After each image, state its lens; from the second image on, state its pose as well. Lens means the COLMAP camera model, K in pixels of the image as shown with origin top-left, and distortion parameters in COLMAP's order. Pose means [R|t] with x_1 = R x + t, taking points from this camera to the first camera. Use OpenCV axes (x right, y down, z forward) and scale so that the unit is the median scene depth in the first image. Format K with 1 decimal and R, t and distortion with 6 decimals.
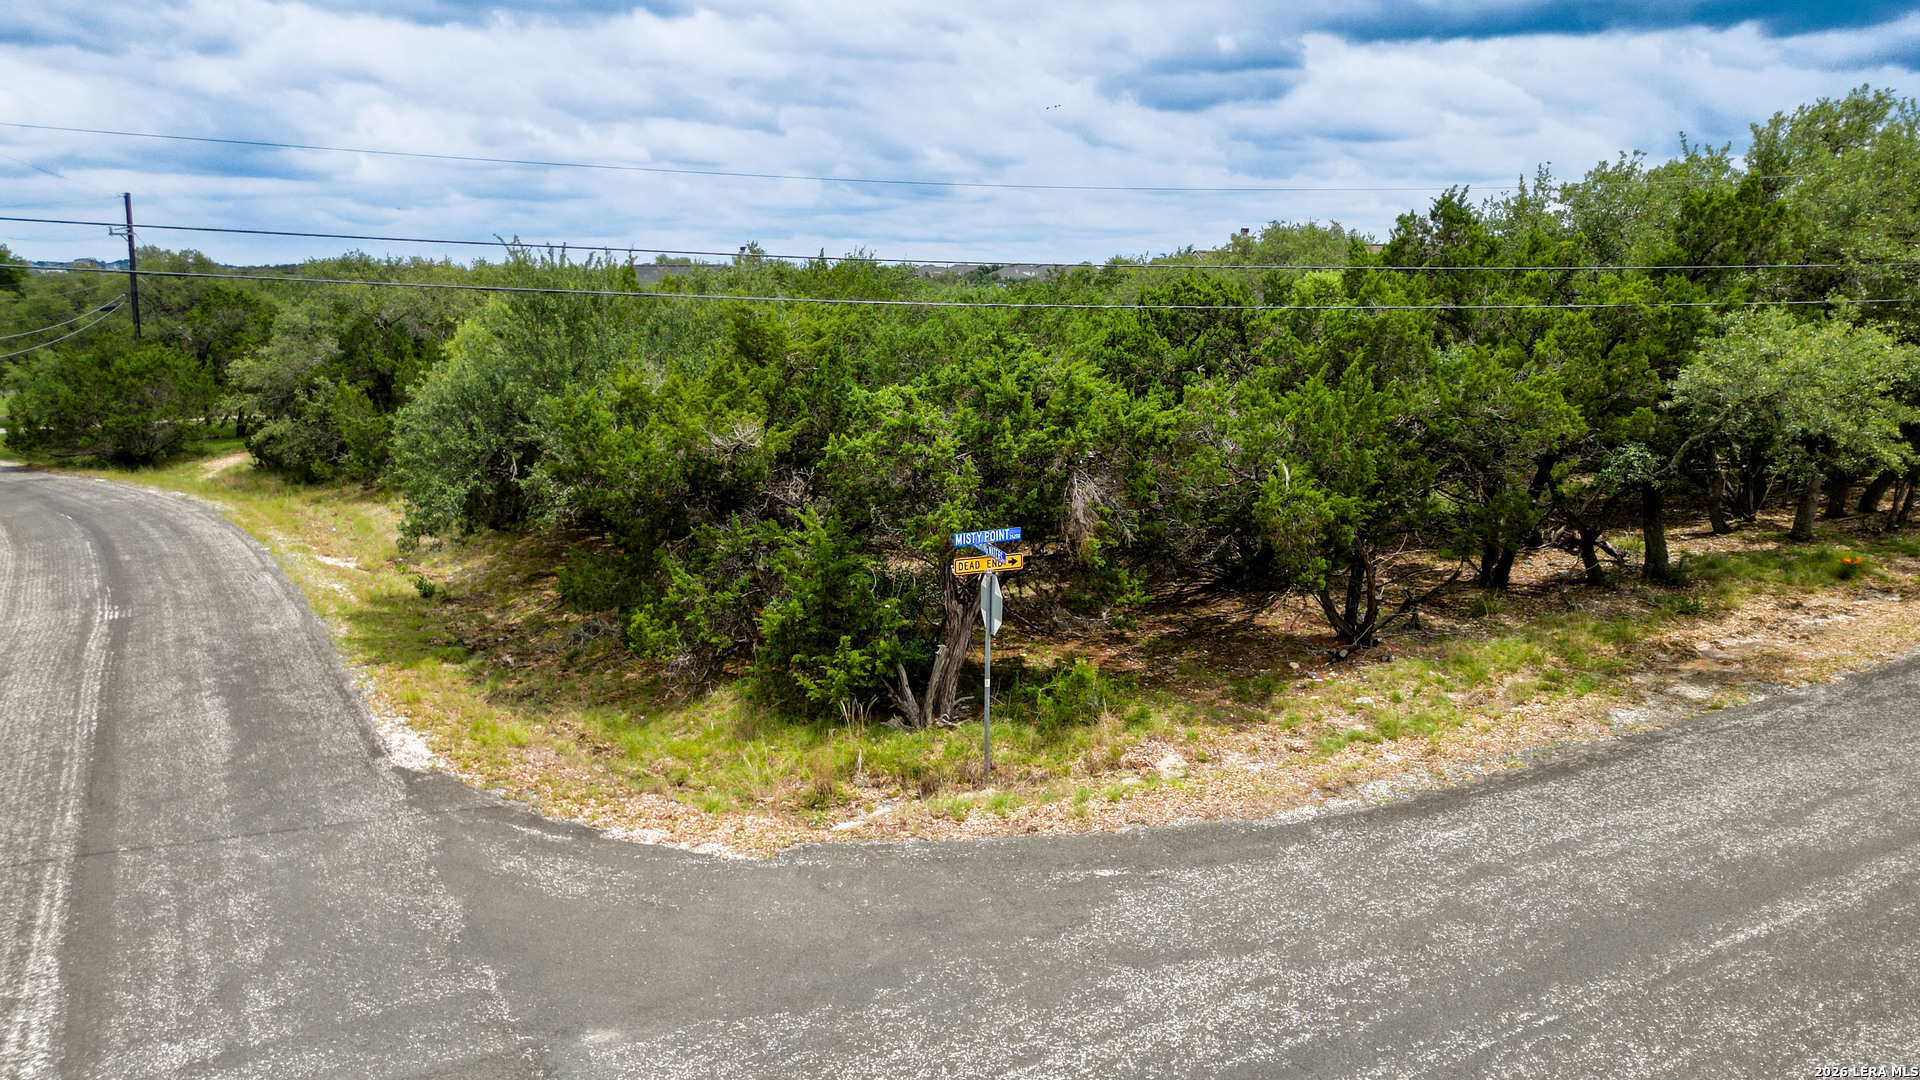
lens RADIAL K [[1344.2, 0, 957.0], [0, 1344.2, 546.9], [0, 0, 1]] dist [0.072884, -0.071459]
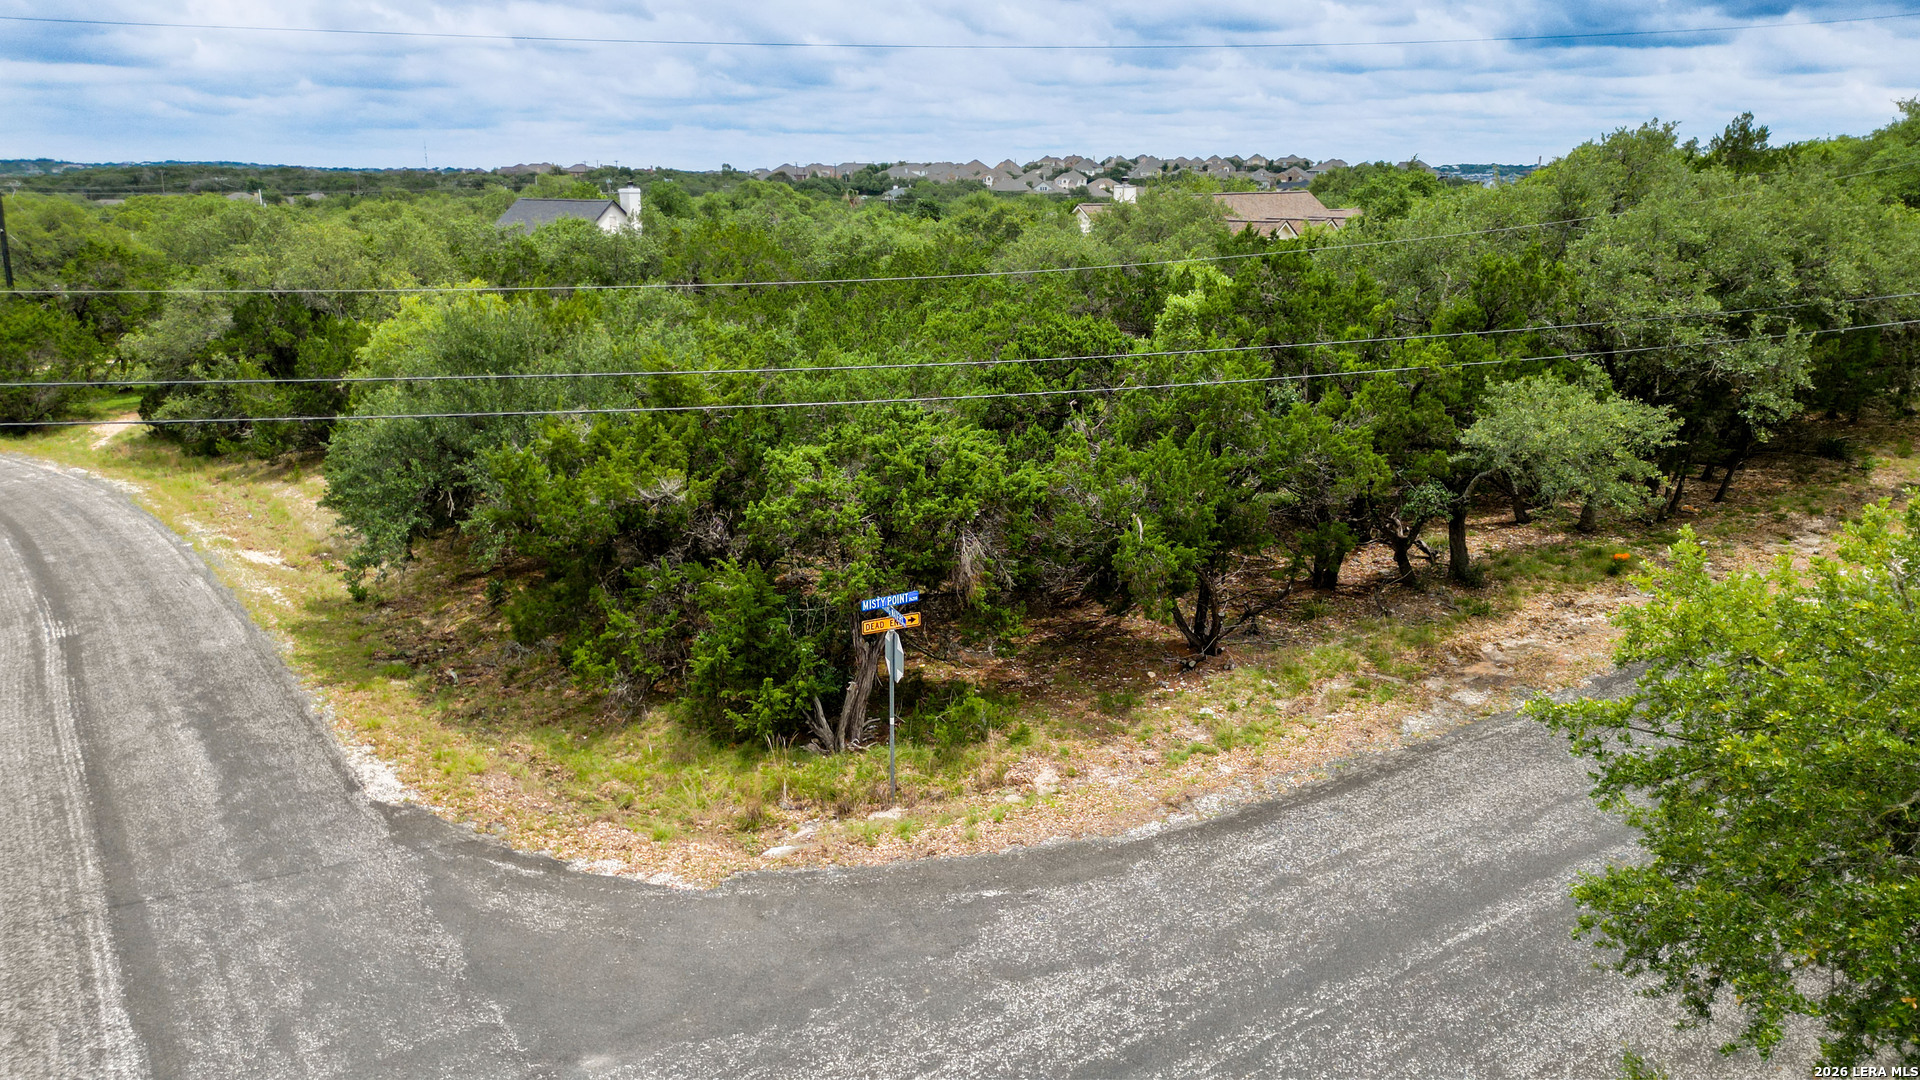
lens RADIAL K [[1344.2, 0, 957.4], [0, 1344.2, 543.8], [0, 0, 1]] dist [0.072884, -0.071459]
pose [[0.996751, -0.023241, 0.077125, -0.006765], [0.017590, 0.997165, 0.073159, -0.128050], [-0.078606, -0.071565, 0.994334, -0.157938]]
